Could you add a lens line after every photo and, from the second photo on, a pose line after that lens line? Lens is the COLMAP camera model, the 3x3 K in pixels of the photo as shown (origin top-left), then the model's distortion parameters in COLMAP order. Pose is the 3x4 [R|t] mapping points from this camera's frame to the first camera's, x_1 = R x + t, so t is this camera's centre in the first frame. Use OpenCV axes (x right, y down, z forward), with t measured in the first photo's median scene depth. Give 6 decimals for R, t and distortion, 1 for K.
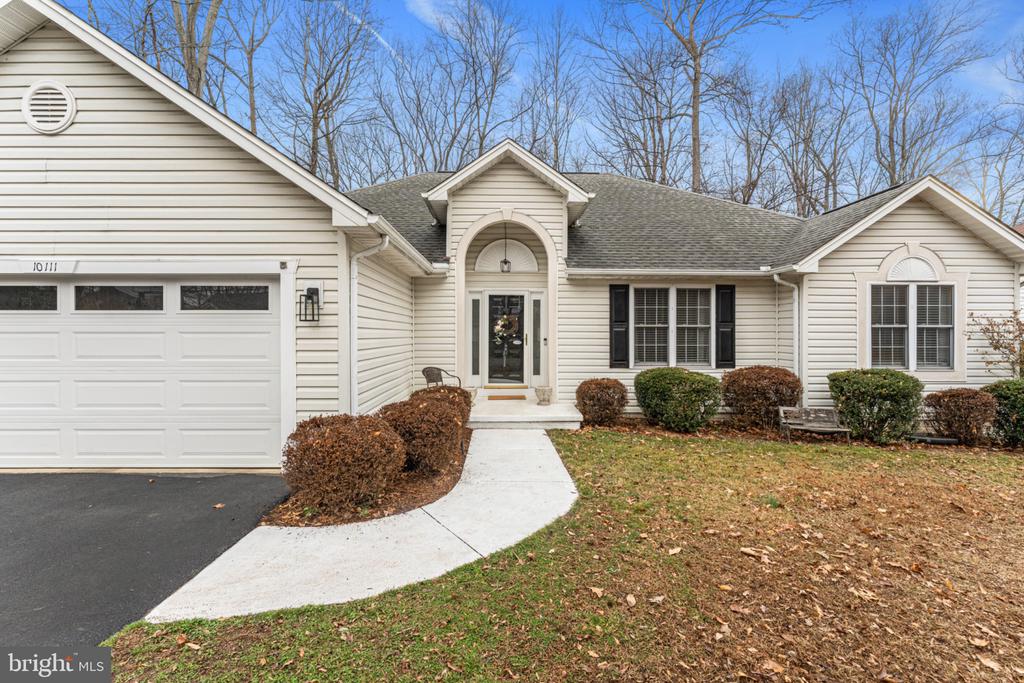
lens RADIAL K [[431.4, 0, 494.0], [0, 431.4, 330.4], [0, 0, 1]] dist [-0.002191, -0.000061]
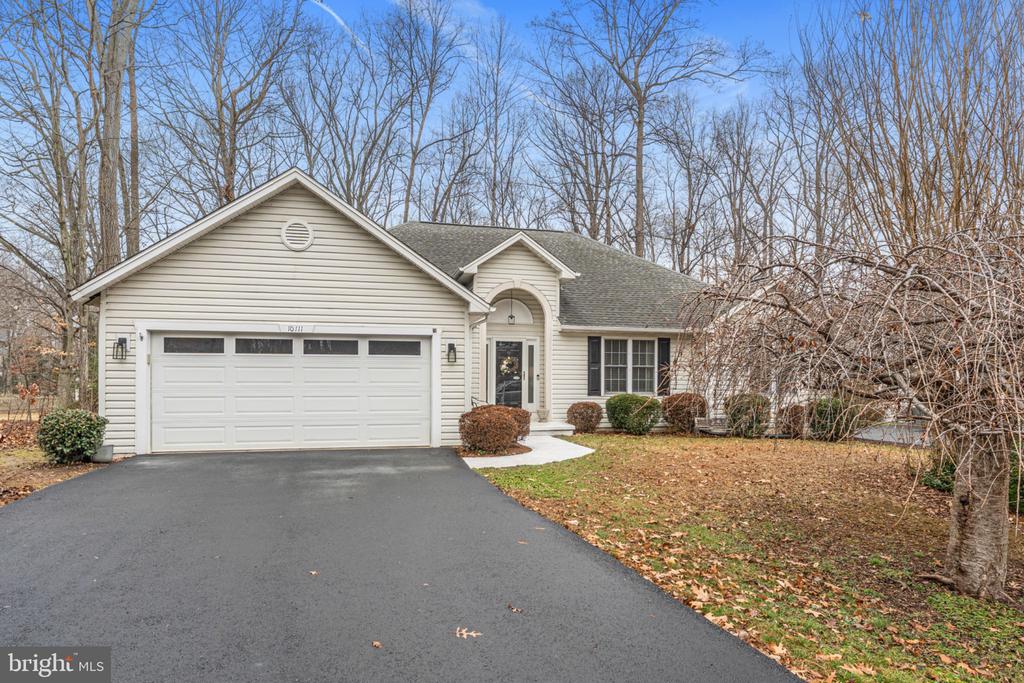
lens RADIAL K [[590.8, 0, 489.6], [0, 590.8, 370.4], [0, 0, 1]] dist [0.001892, -0.000098]
pose [[0.979834, 0.006182, 0.199718, -0.437076], [-0.006044, 0.999981, -0.001299, 0.008906], [-0.199722, 0.000065, 0.979853, -0.835602]]
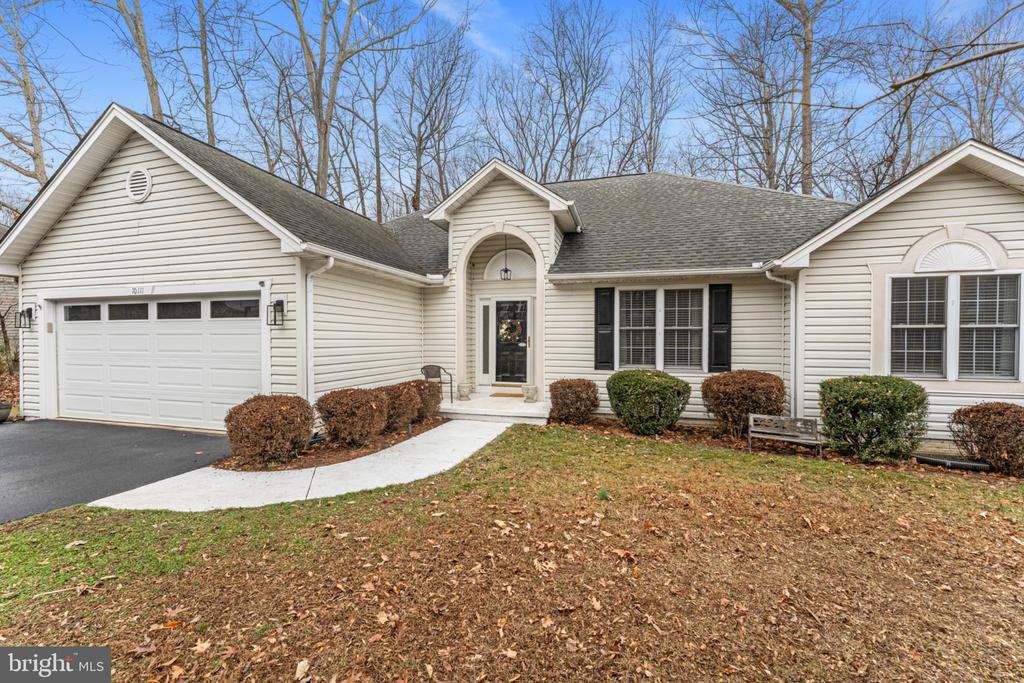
lens RADIAL K [[418.9, 0, 496.2], [0, 418.9, 340.7], [0, 0, 1]] dist [-0.001126, -0.000206]
pose [[0.954988, 0.002327, -0.296635, 0.345832], [0.000965, 0.999940, 0.010951, 0.007407], [0.296642, -0.010745, 0.954928, -0.019433]]
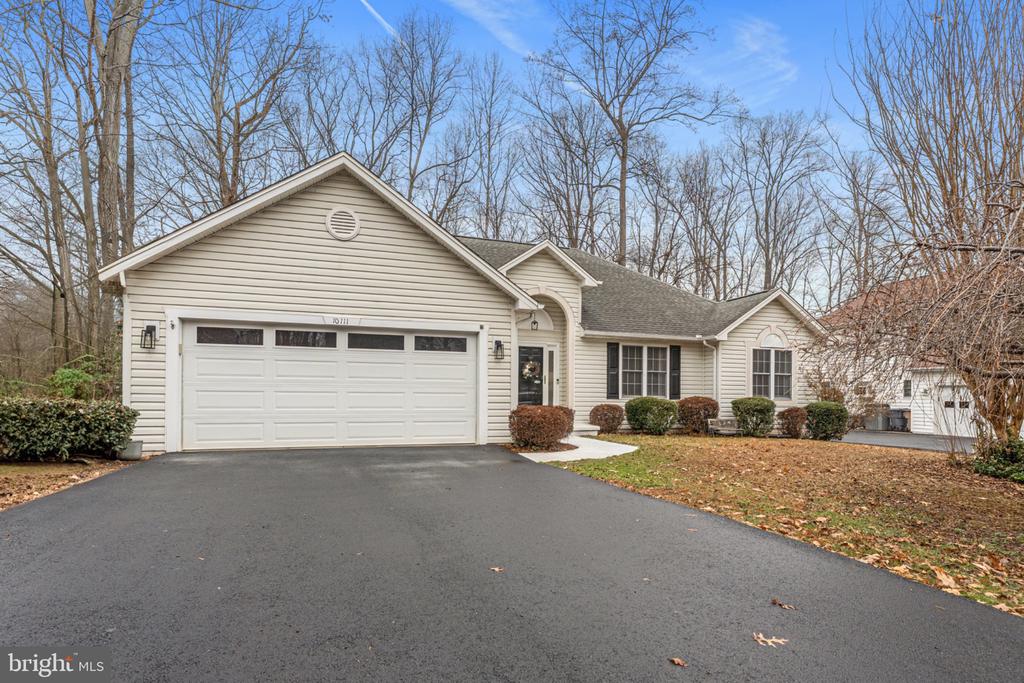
lens RADIAL K [[532.9, 0, 517.9], [0, 532.9, 388.4], [0, 0, 1]] dist [0.000539, -0.000231]
pose [[0.952494, 0.012325, 0.304307, -0.586437], [-0.012022, 0.999924, -0.002871, 0.061196], [-0.304319, -0.000924, 0.952570, -0.655551]]
